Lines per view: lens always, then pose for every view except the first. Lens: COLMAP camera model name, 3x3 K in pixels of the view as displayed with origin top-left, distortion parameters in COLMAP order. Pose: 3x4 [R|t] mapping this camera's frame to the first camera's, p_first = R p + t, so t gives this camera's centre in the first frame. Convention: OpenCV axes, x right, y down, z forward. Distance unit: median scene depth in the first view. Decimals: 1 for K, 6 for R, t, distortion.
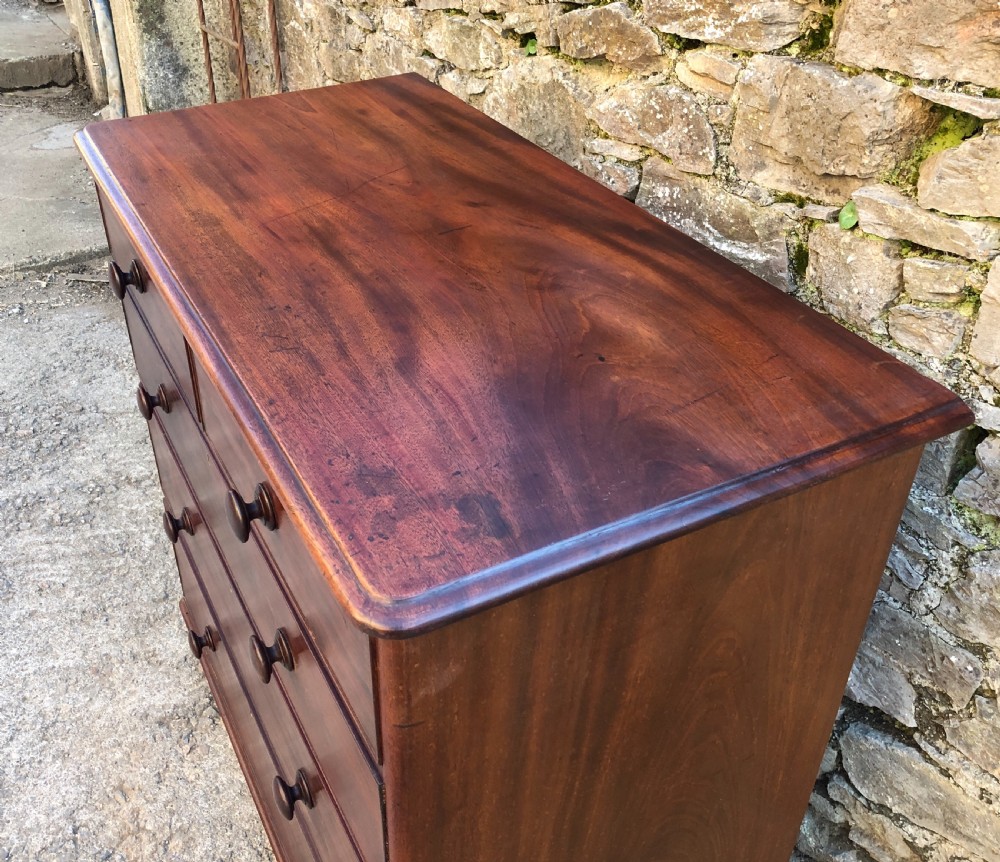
lens RADIAL K [[1000.6, 0, 446.2], [0, 1000.6, 404.2], [0, 0, 1]] dist [0.000197, 0.025686]
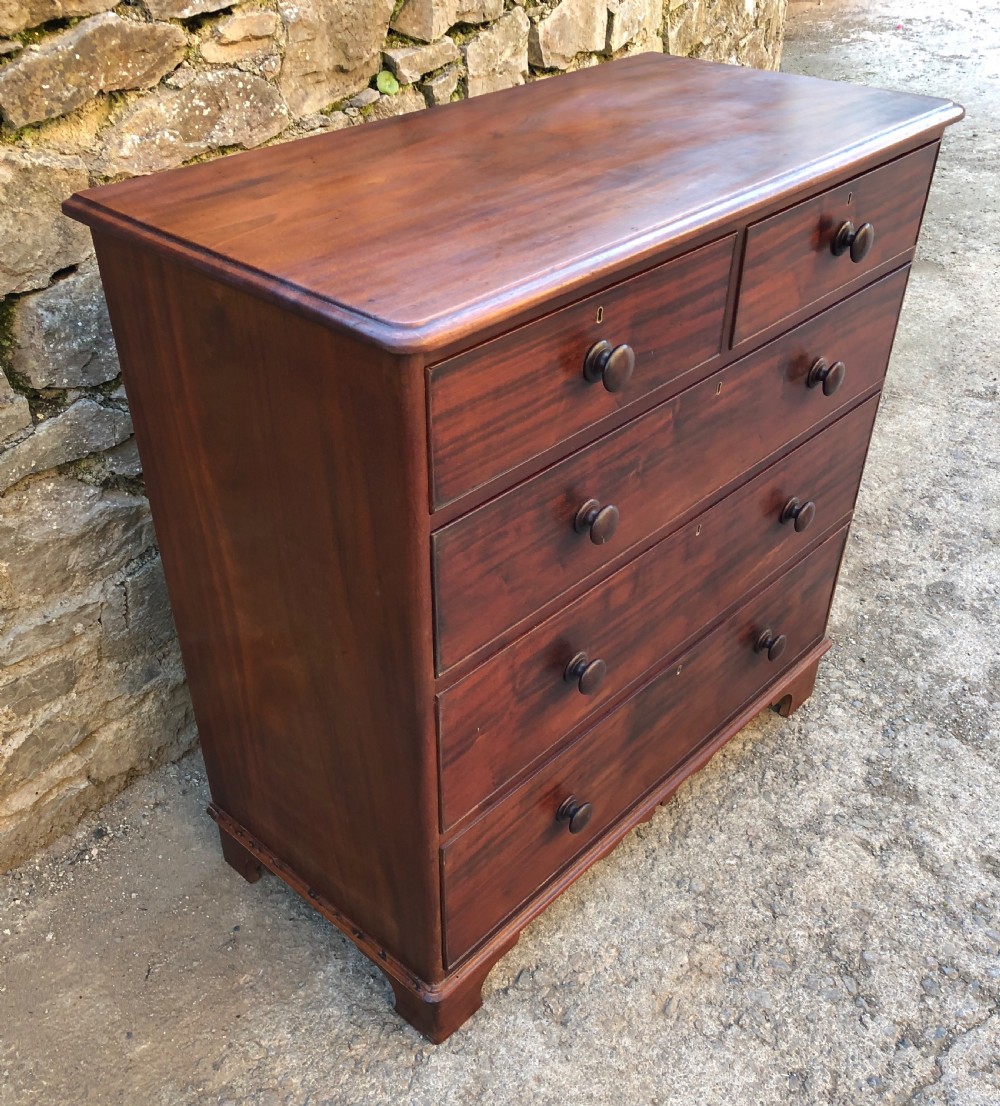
lens RADIAL K [[1099.5, 0, 490.1], [0, 1099.5, 617.6], [0, 0, 1]] dist [-0.004061, 0.041582]
pose [[-0.345295, -0.566548, 0.748195, -0.941920], [0.530627, 0.539710, 0.653566, -0.571703], [-0.774085, 0.622685, 0.114266, 0.973135]]
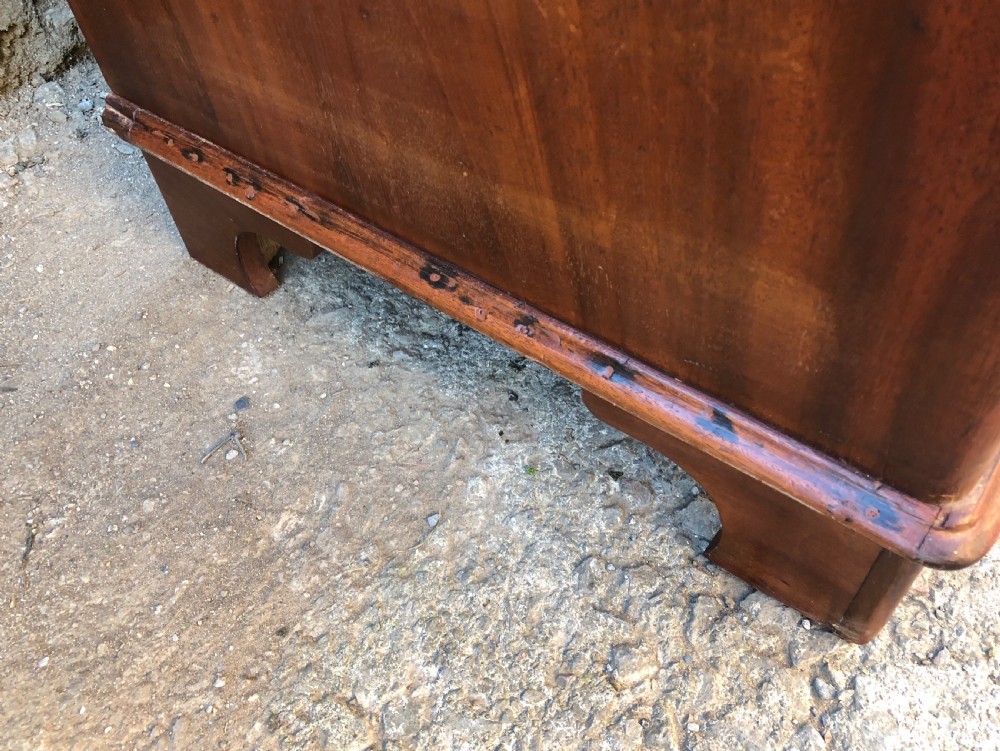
lens RADIAL K [[918.5, 0, 489.6], [0, 918.5, 357.8], [0, 0, 1]] dist [0.014504, 0.003096]
pose [[-0.439425, -0.684722, 0.581430, -0.408884], [0.577646, 0.280295, 0.766655, -0.003157], [-0.687918, 0.672748, 0.272359, 1.337842]]
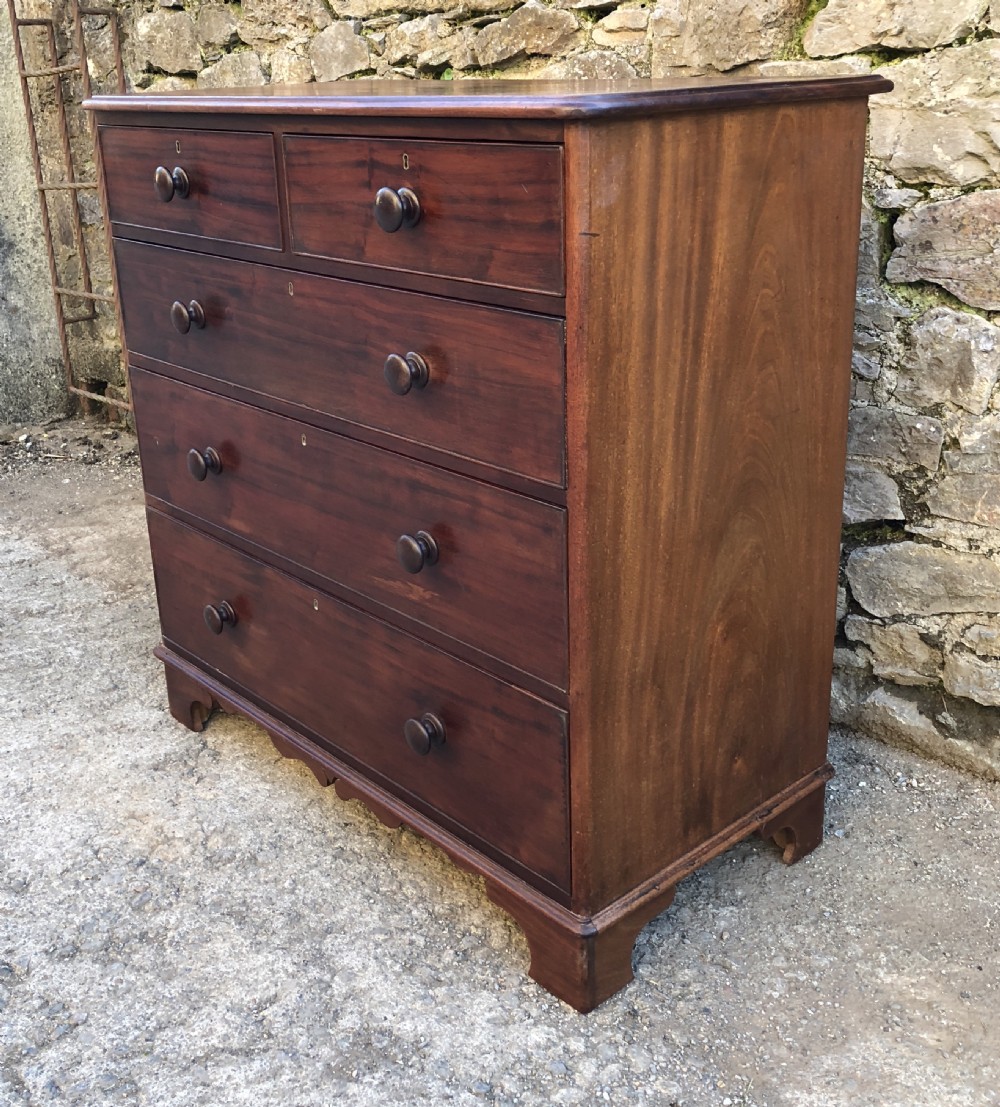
lens RADIAL K [[1257.4, 0, 488.4], [0, 1257.4, 465.7], [0, 0, 1]] dist [0.002919, 0.038080]
pose [[0.964255, -0.107762, 0.242073, -0.312172], [0.171294, 0.950516, -0.259186, 0.523602], [-0.202164, 0.291387, 0.934999, -0.249521]]
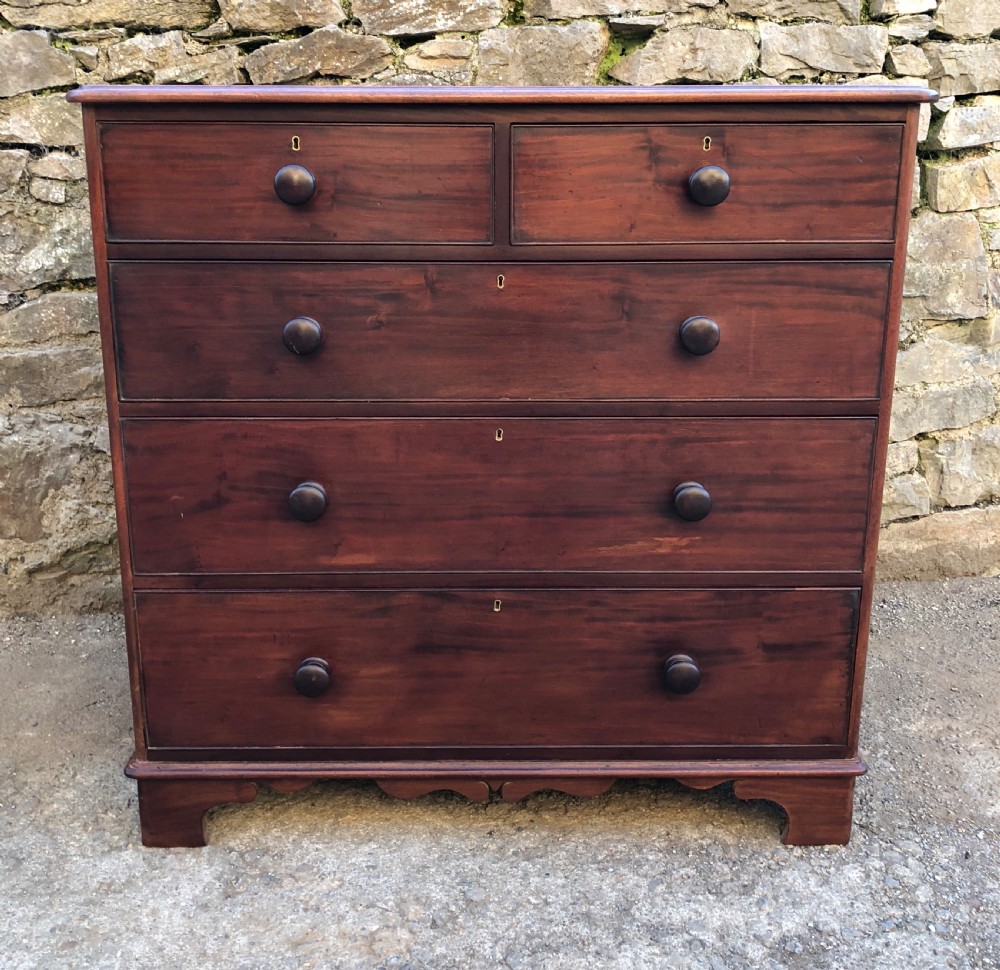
lens RADIAL K [[1108.3, 0, 504.0], [0, 1108.3, 396.7], [0, 0, 1]] dist [-0.013532, 0.068550]
pose [[0.440032, -0.215378, 0.871771, -1.073056], [0.501407, 0.864307, -0.039554, 0.174673], [-0.744958, 0.454517, 0.488315, 0.368613]]
